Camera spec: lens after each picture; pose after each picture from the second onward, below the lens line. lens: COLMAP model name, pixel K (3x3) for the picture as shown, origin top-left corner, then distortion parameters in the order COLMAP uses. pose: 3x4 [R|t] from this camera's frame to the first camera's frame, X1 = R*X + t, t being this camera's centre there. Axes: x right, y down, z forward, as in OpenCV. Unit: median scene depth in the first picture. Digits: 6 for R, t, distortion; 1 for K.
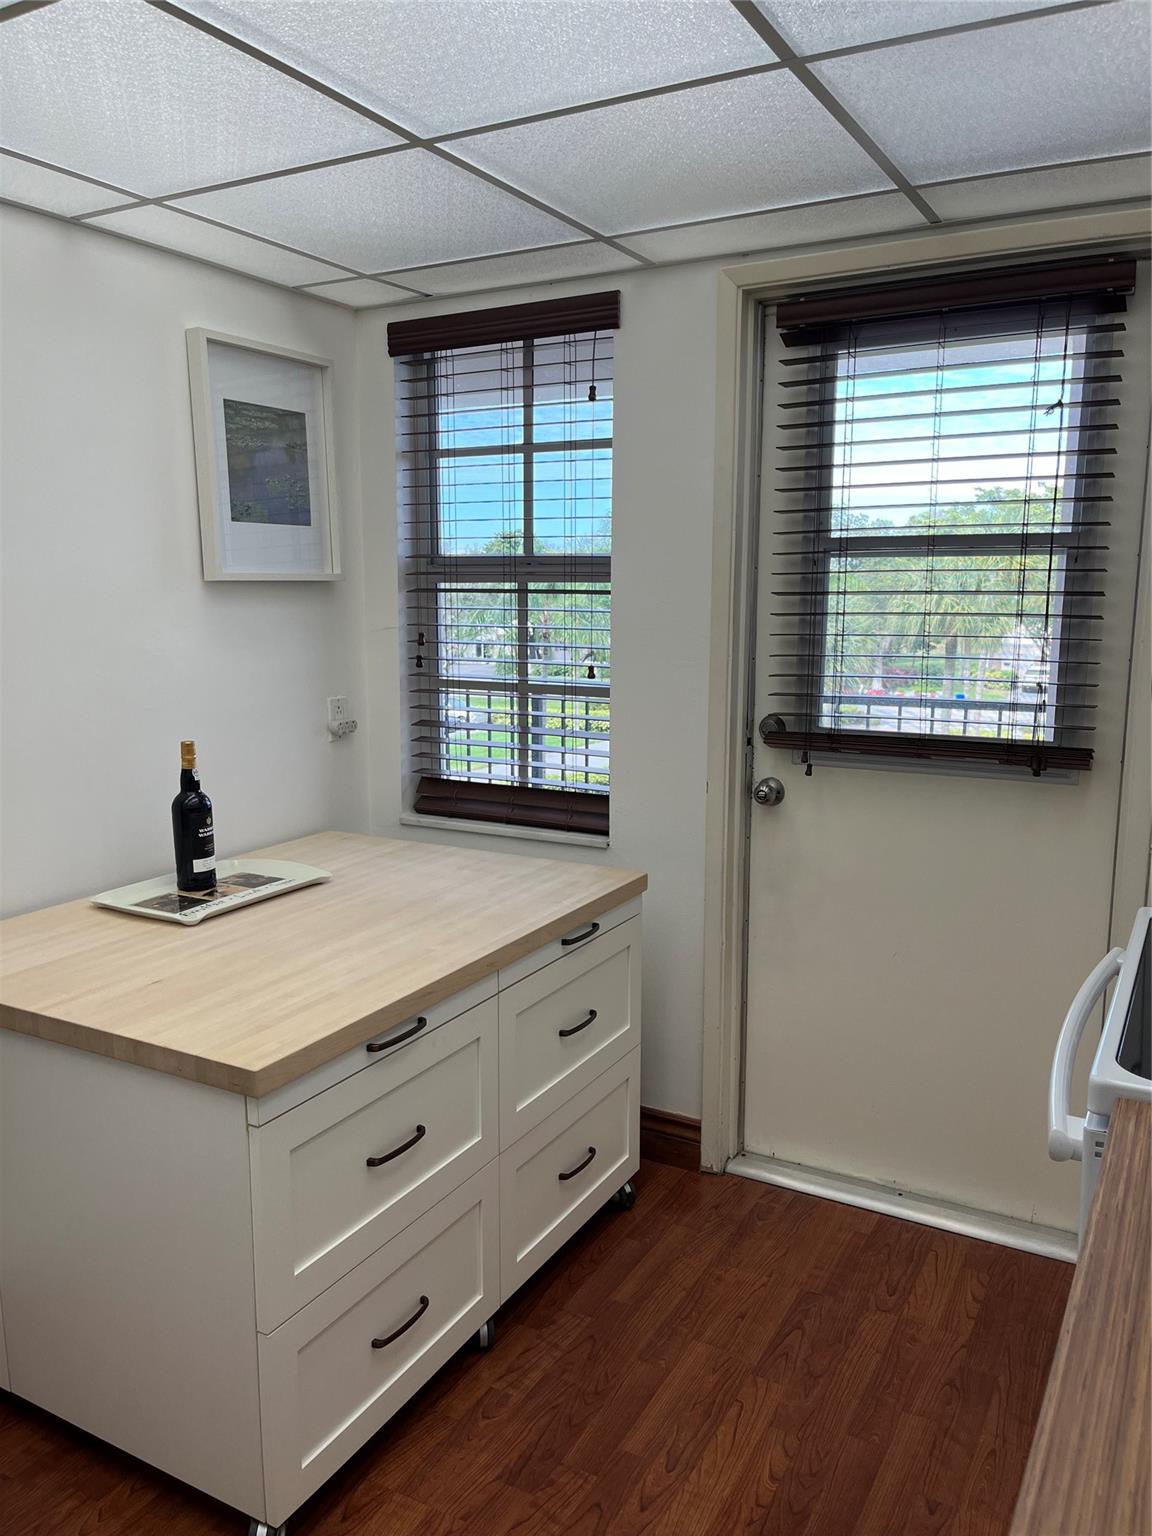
lens RADIAL K [[1151.9, 0, 581.8], [0, 1151.9, 790.9], [0, 0, 1]] dist [0.057584, -0.095324]
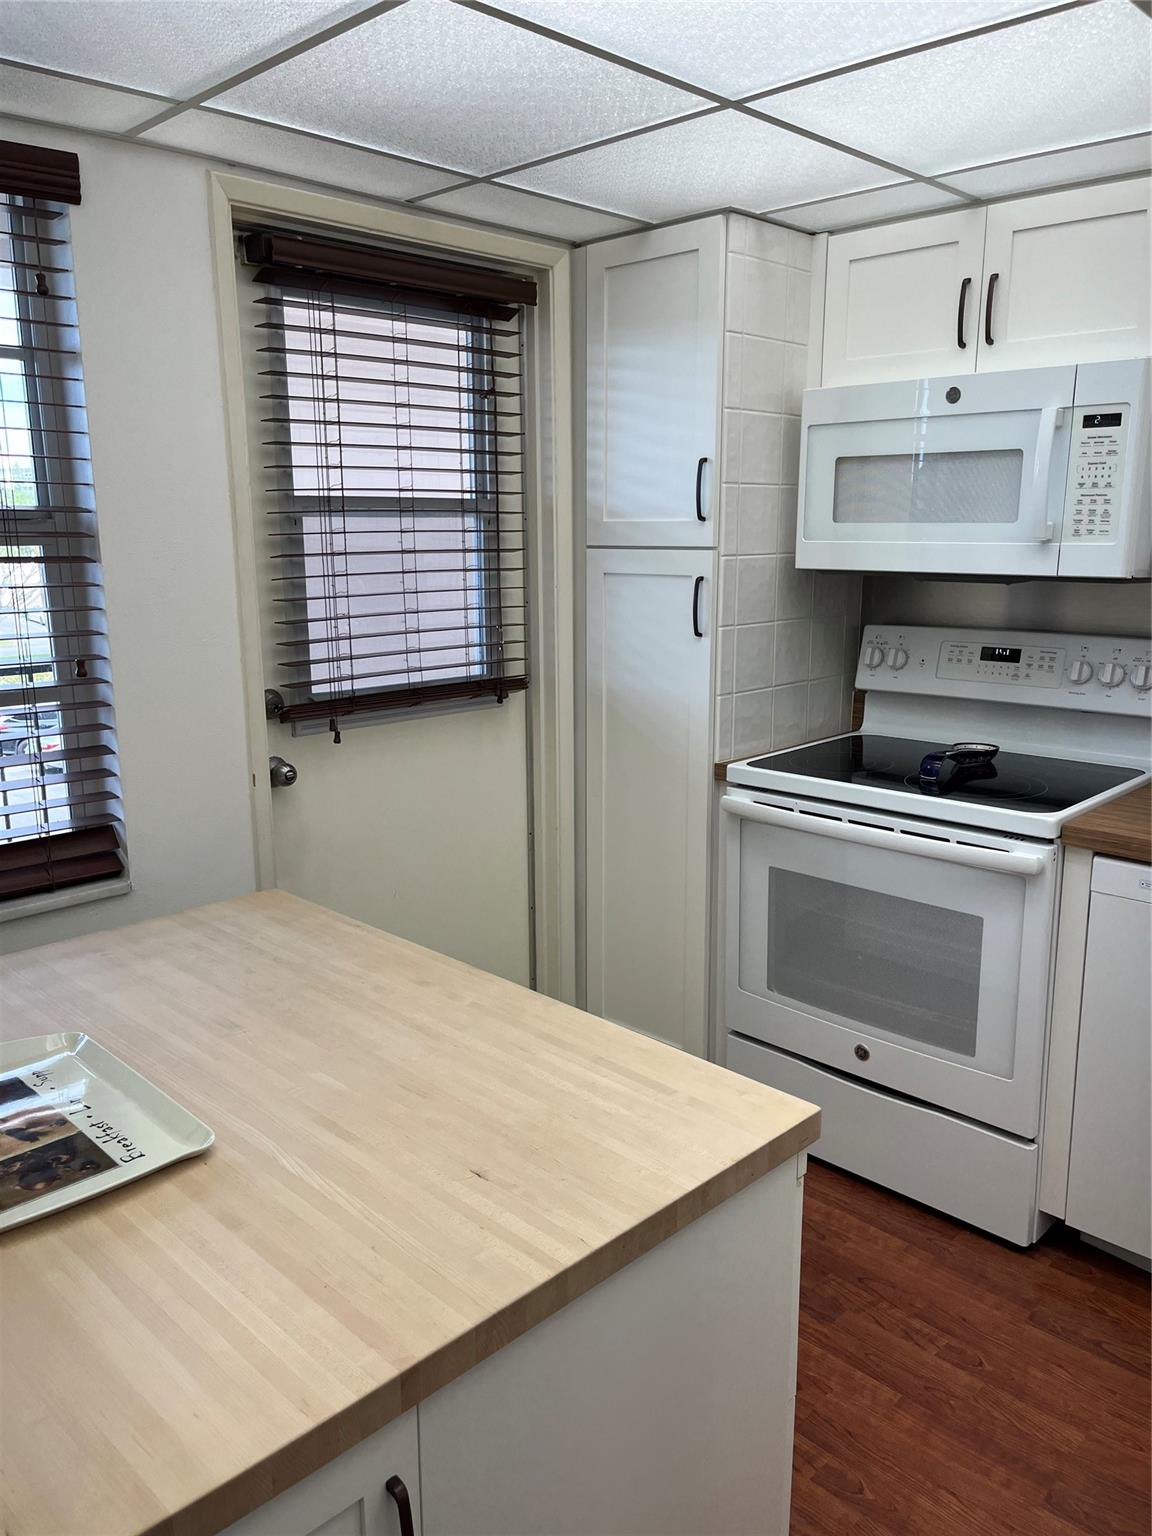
lens RADIAL K [[1173.3, 0, 563.9], [0, 1173.3, 772.5], [0, 0, 1]] dist [0.060835, -0.082137]
pose [[0.279218, -0.204069, 0.938293, -0.749270], [0.168137, 0.972450, 0.161463, -0.128178], [-0.945393, 0.112678, 0.305837, 0.570493]]
